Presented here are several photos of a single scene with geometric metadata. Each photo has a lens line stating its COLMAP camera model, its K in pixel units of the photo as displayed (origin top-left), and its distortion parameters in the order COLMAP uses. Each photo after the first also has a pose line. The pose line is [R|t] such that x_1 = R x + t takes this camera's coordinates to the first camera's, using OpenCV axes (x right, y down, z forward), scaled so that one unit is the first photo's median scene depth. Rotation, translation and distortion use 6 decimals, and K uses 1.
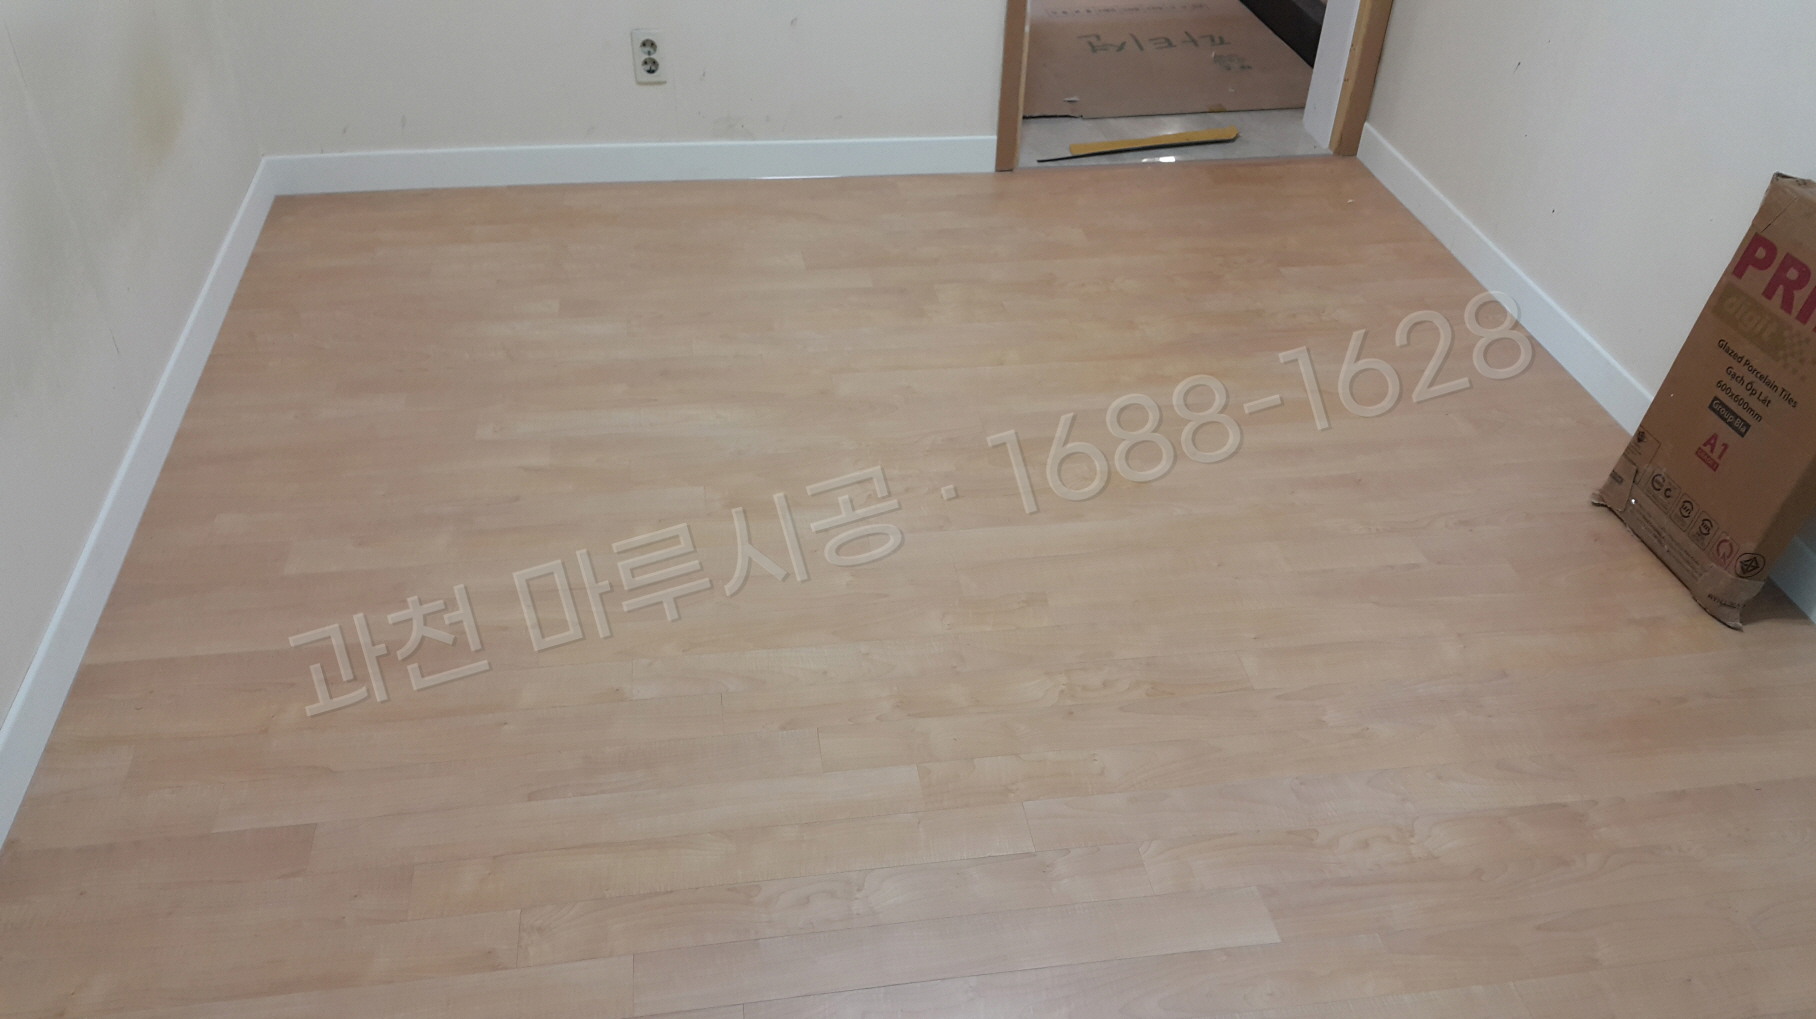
lens RADIAL K [[1464.1, 0, 918.8], [0, 1464.1, 506.6], [0, 0, 1]] dist [0.136582, -0.304885]
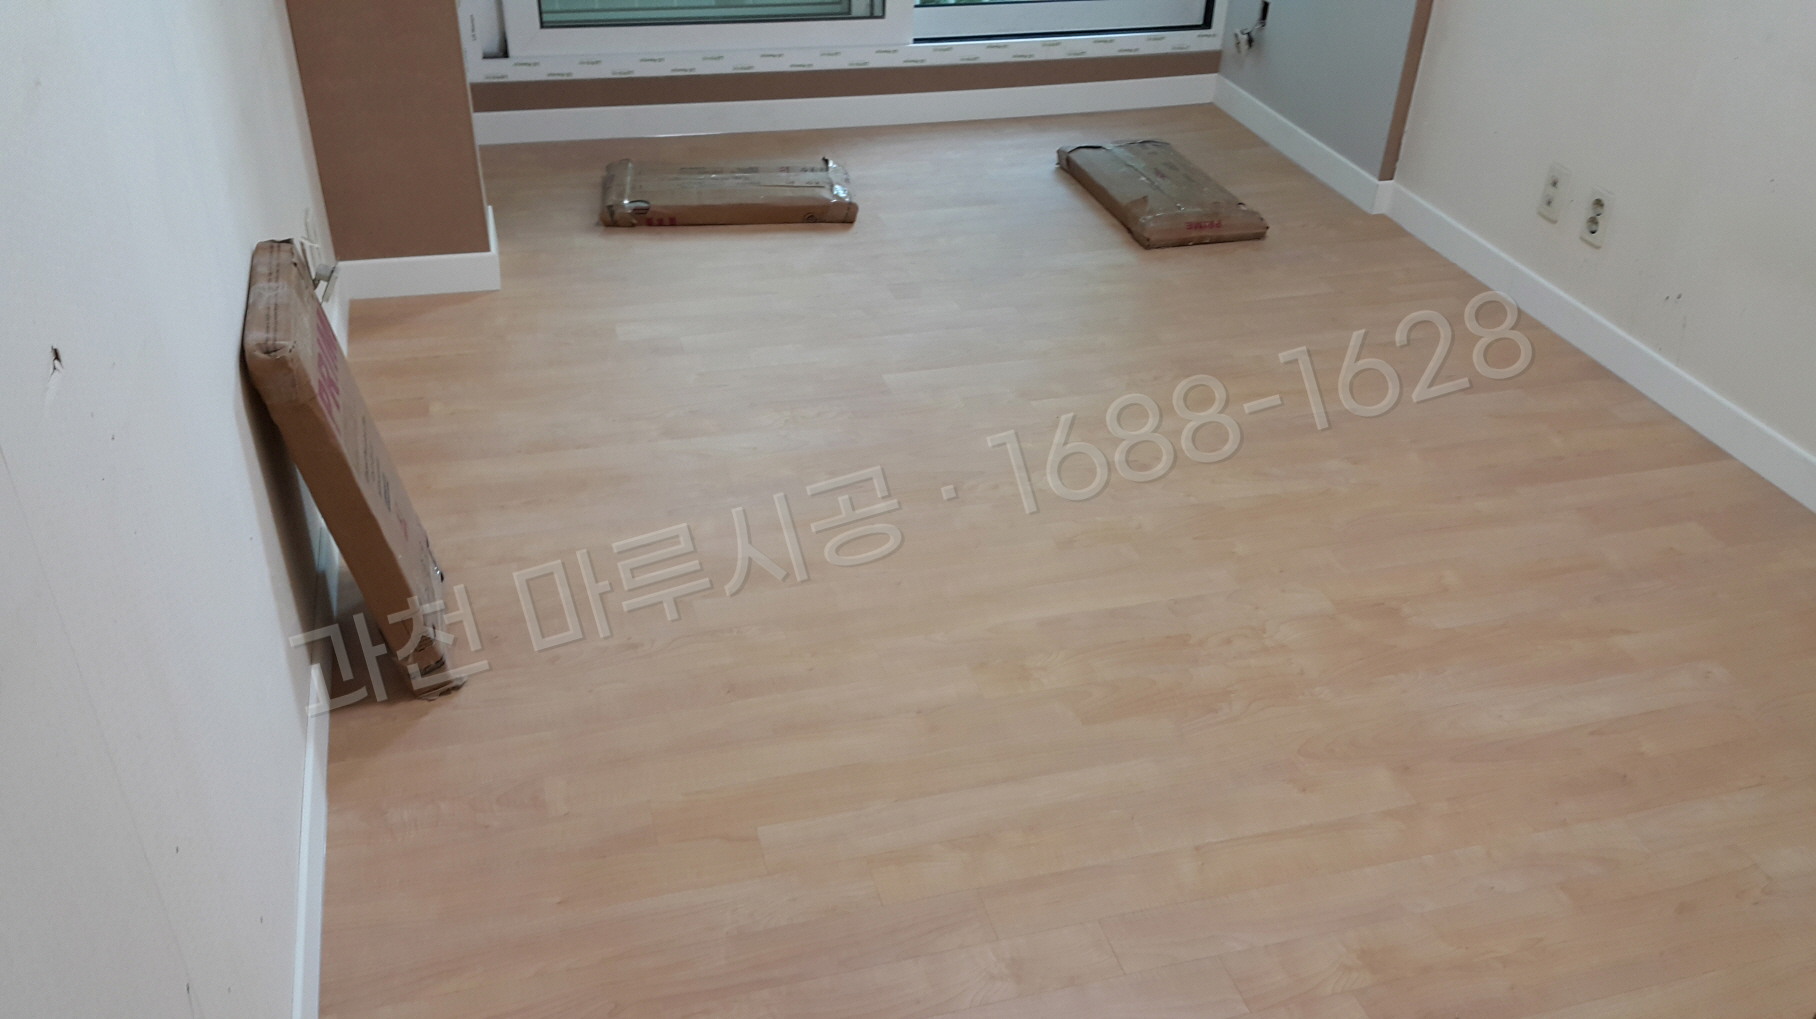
lens RADIAL K [[1464.1, 0, 918.8], [0, 1464.1, 506.6], [0, 0, 1]] dist [0.136582, -0.304885]
pose [[-0.988865, 0.010755, -0.148427, 0.314841], [-0.134836, 0.357293, 0.924208, -0.853070], [0.062972, 0.933930, -0.351865, 1.206681]]
